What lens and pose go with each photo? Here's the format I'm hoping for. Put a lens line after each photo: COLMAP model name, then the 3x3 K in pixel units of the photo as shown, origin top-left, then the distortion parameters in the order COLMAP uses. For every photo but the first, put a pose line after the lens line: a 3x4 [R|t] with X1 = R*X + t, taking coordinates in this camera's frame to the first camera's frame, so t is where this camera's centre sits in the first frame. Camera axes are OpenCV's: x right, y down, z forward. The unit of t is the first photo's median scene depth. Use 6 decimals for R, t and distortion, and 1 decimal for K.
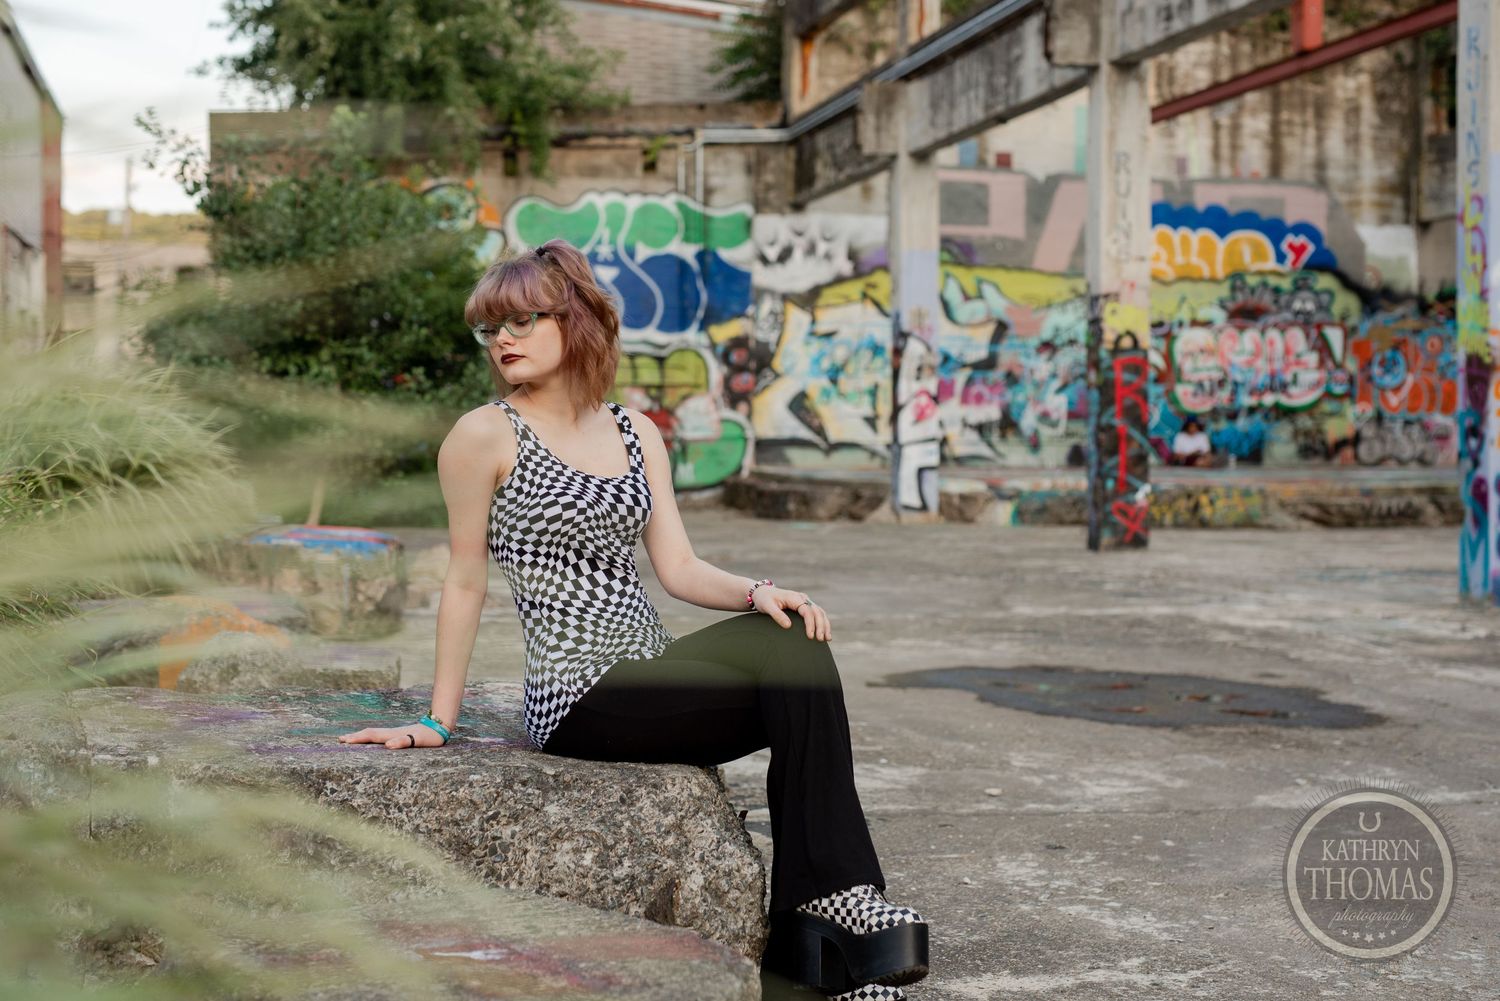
lens RADIAL K [[2214.1, 0, 754.0], [0, 2214.1, 557.7], [0, 0, 1]] dist [-0.017342, 0.036228]
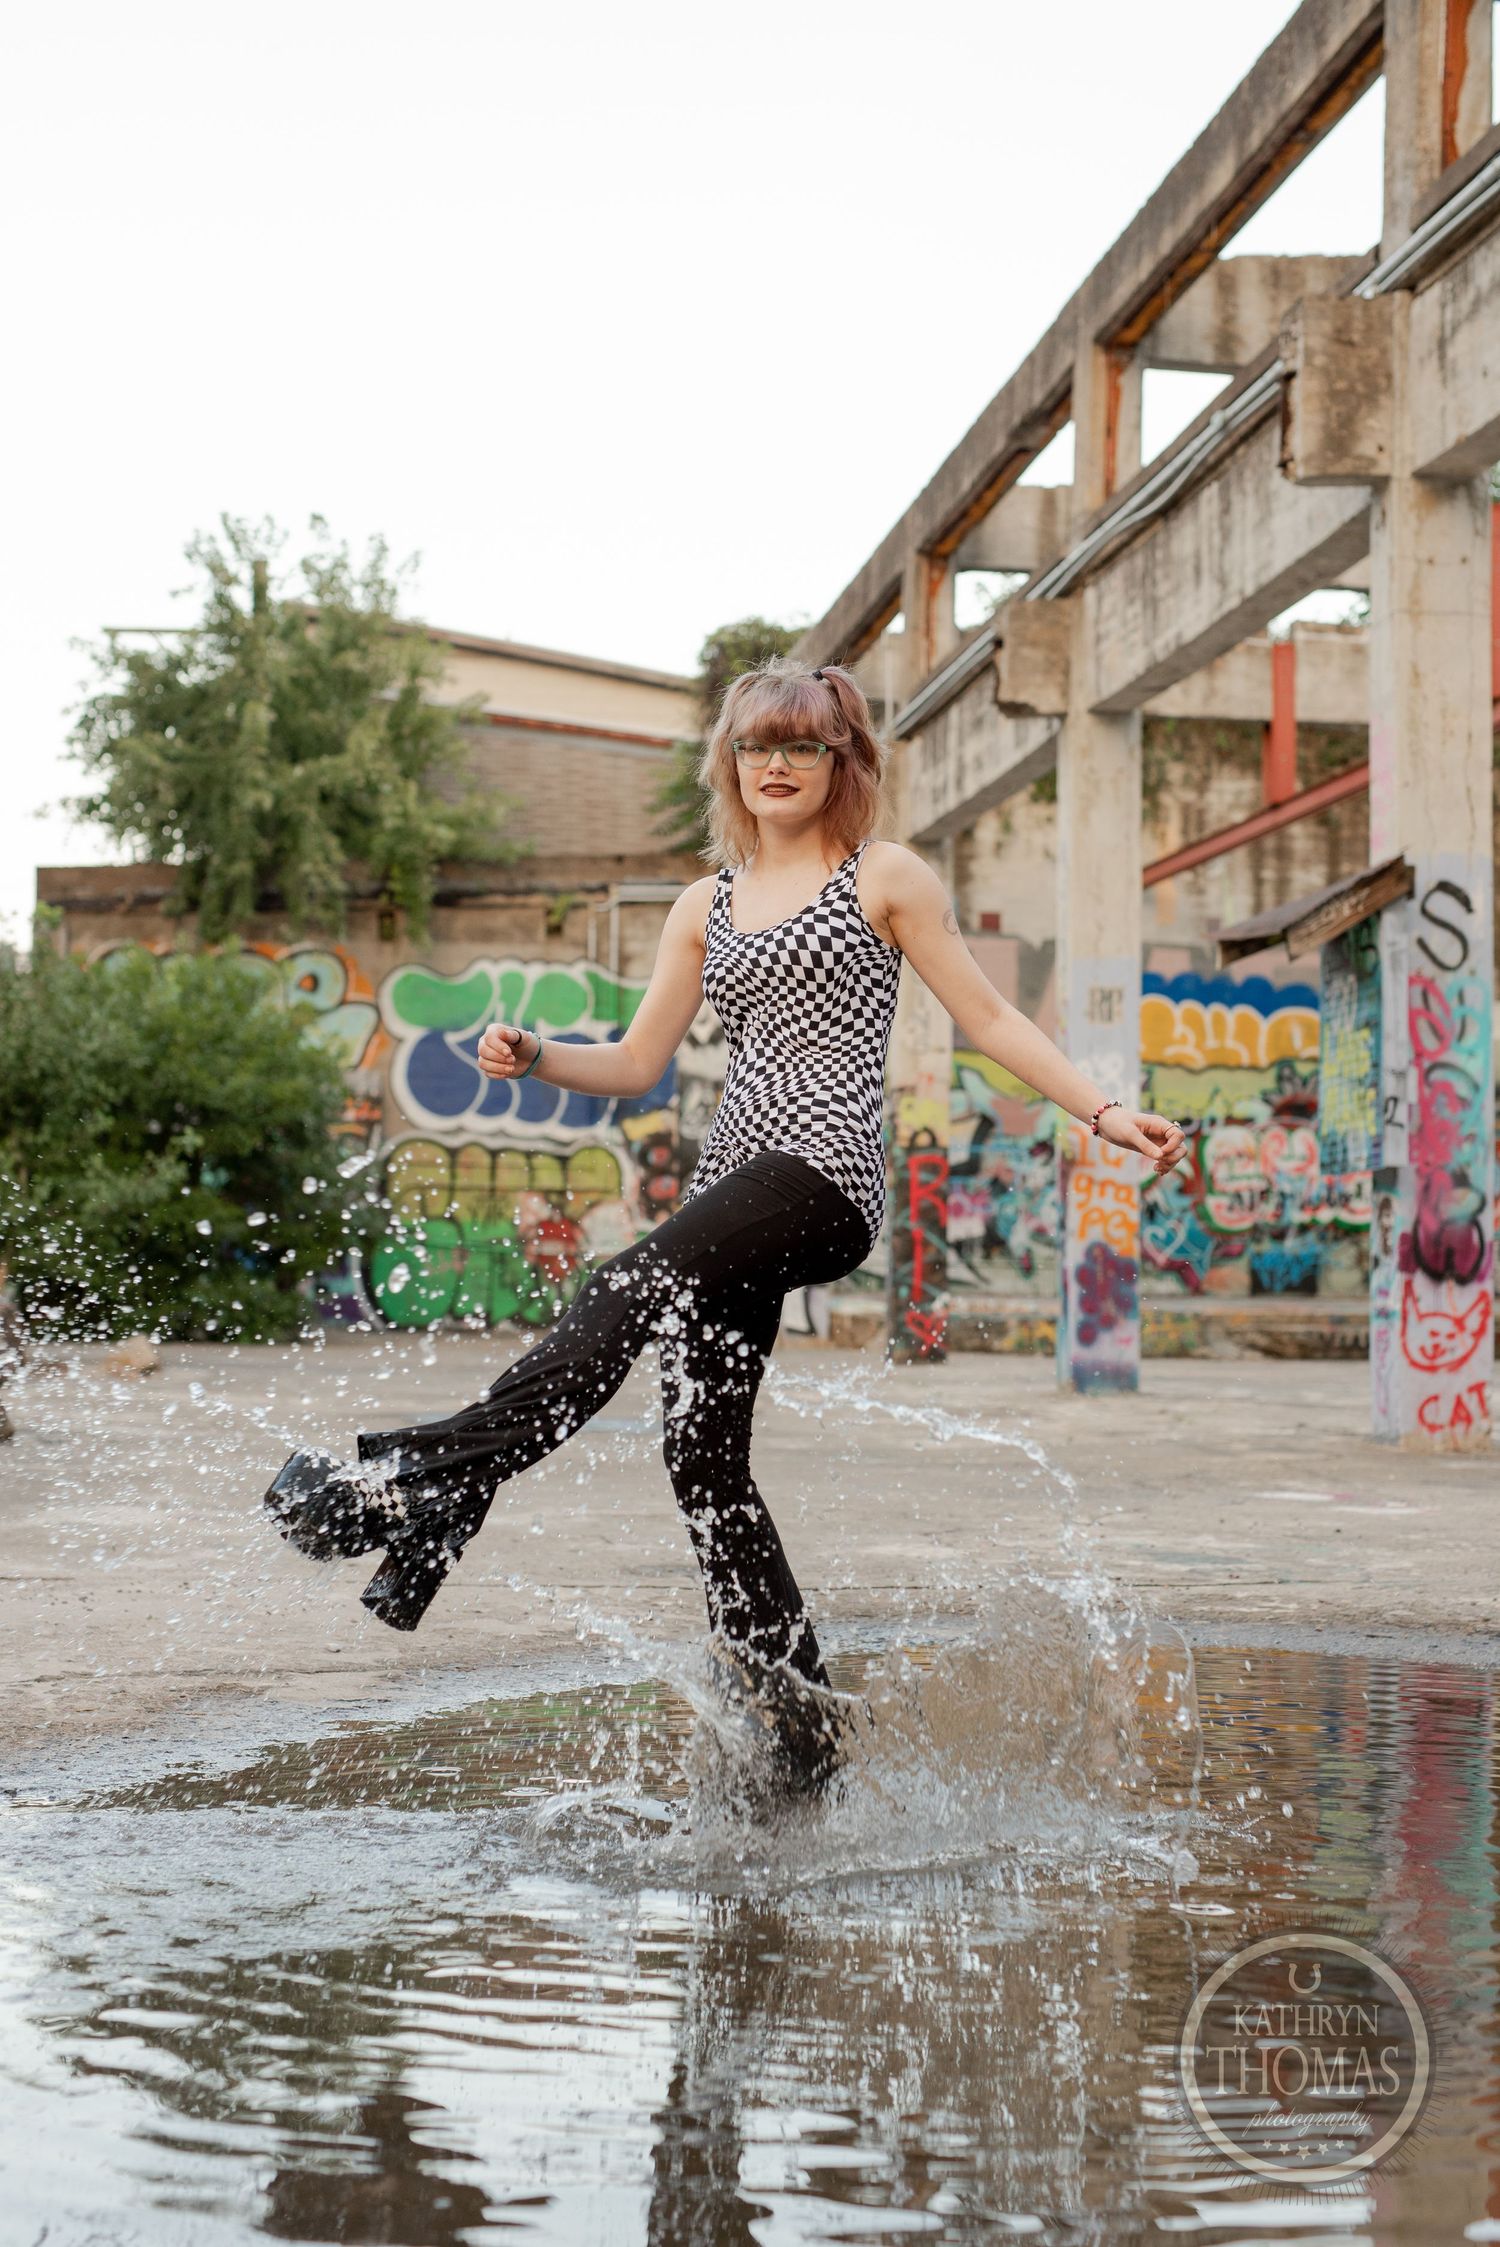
lens RADIAL K [[3316.7, 0, 746.7], [0, 3316.7, 1187.7], [0, 0, 1]] dist [-0.017342, 0.036228]
pose [[0.997012, 0.009350, -0.076677, 0.123960], [-0.015771, 0.996378, -0.083557, 0.024648], [0.075618, 0.084516, 0.993549, -0.236244]]
